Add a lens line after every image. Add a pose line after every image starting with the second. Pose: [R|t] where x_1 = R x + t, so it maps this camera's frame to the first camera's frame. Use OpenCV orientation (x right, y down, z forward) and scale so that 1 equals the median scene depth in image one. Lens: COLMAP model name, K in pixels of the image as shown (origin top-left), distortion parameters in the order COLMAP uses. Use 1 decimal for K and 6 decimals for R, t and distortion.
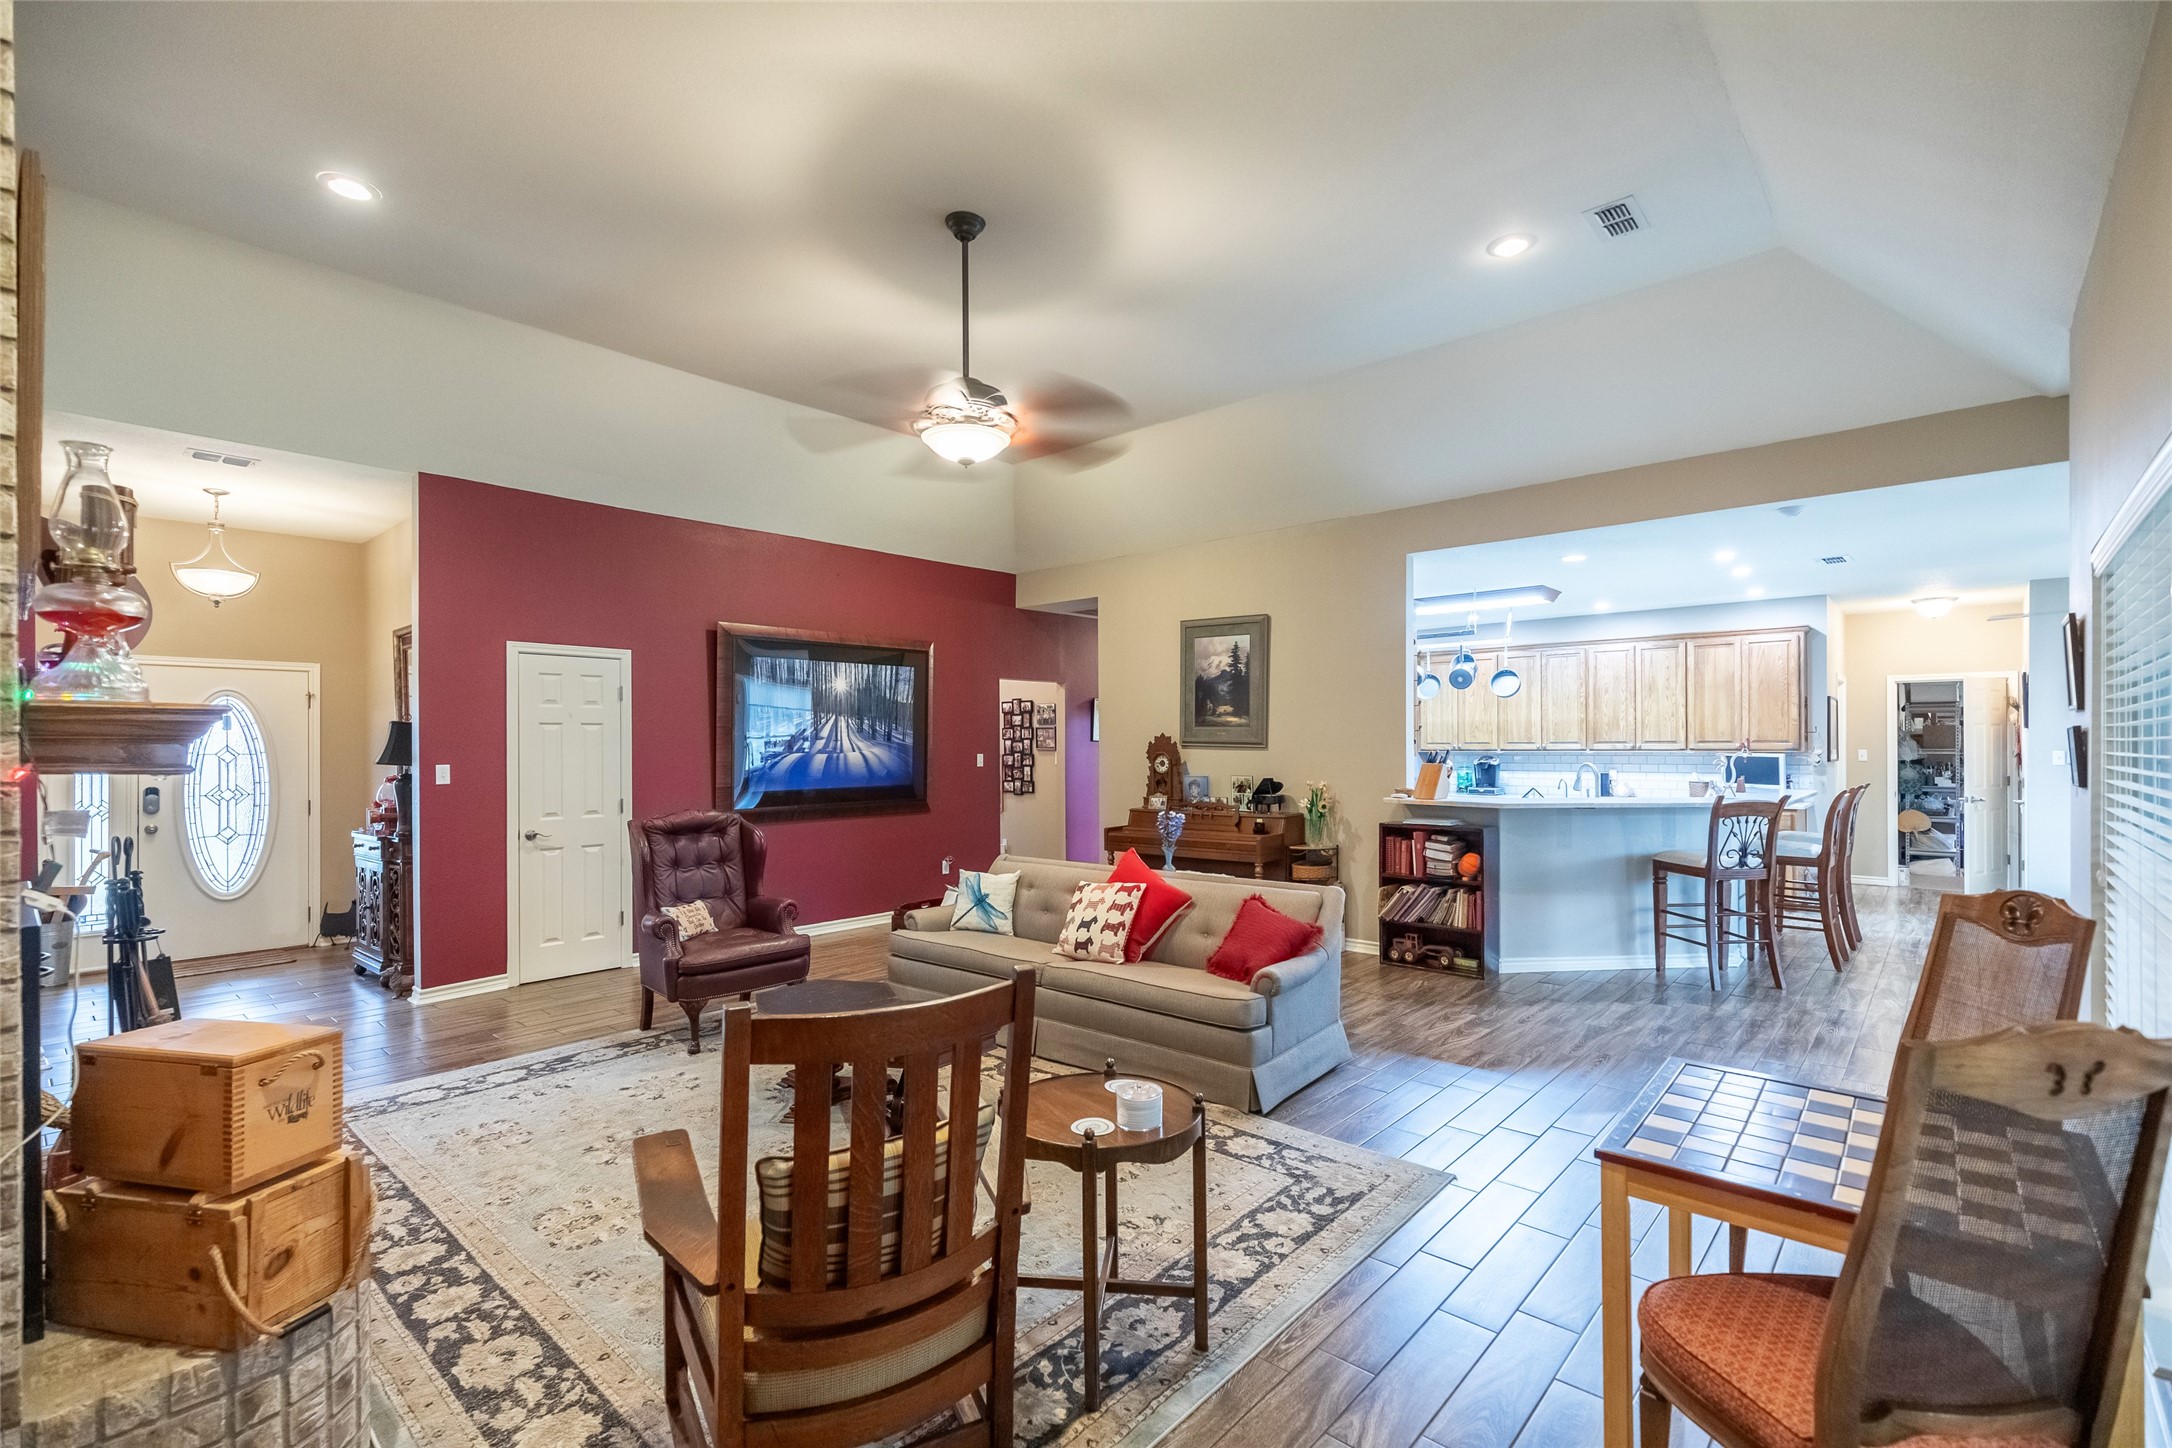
lens RADIAL K [[978.6, 0, 1091.5], [0, 978.6, 742.4], [0, 0, 1]] dist [0.002743, 0.000097]
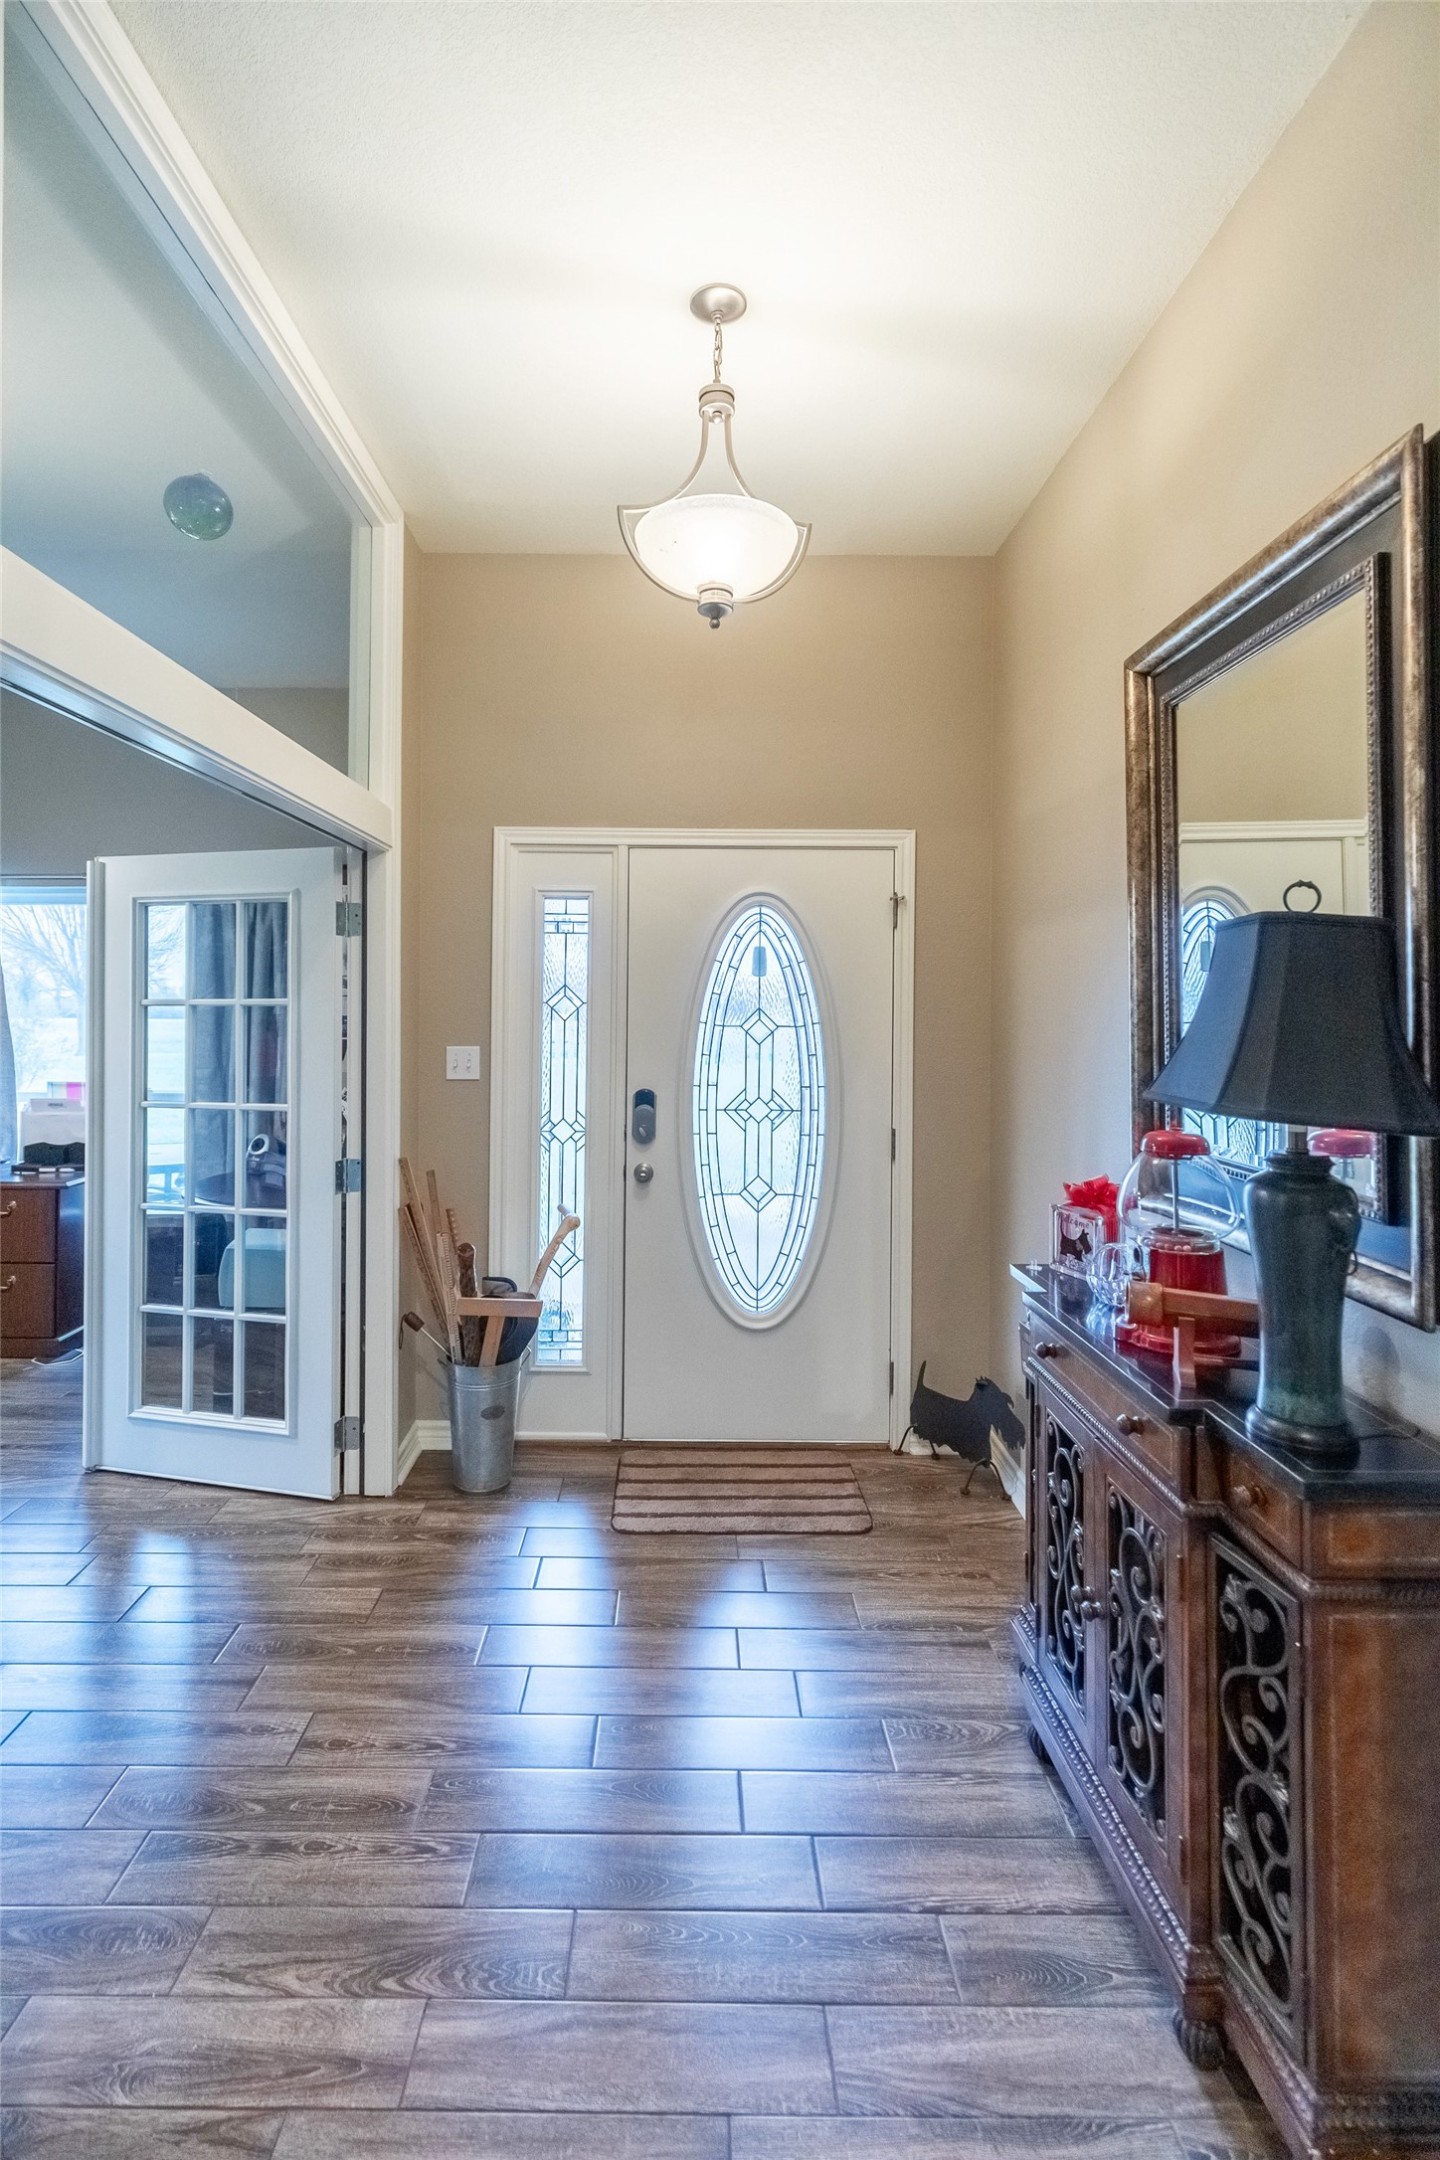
lens RADIAL K [[885.9, 0, 604.8], [0, 885.9, 1002.8], [0, 0, 1]] dist [0.002260, -0.000303]
pose [[0.659917, 0.006832, -0.751308, -0.843385], [-0.009620, 0.999954, 0.000644, 0.001449], [0.751277, 0.006802, 0.659952, 0.915225]]
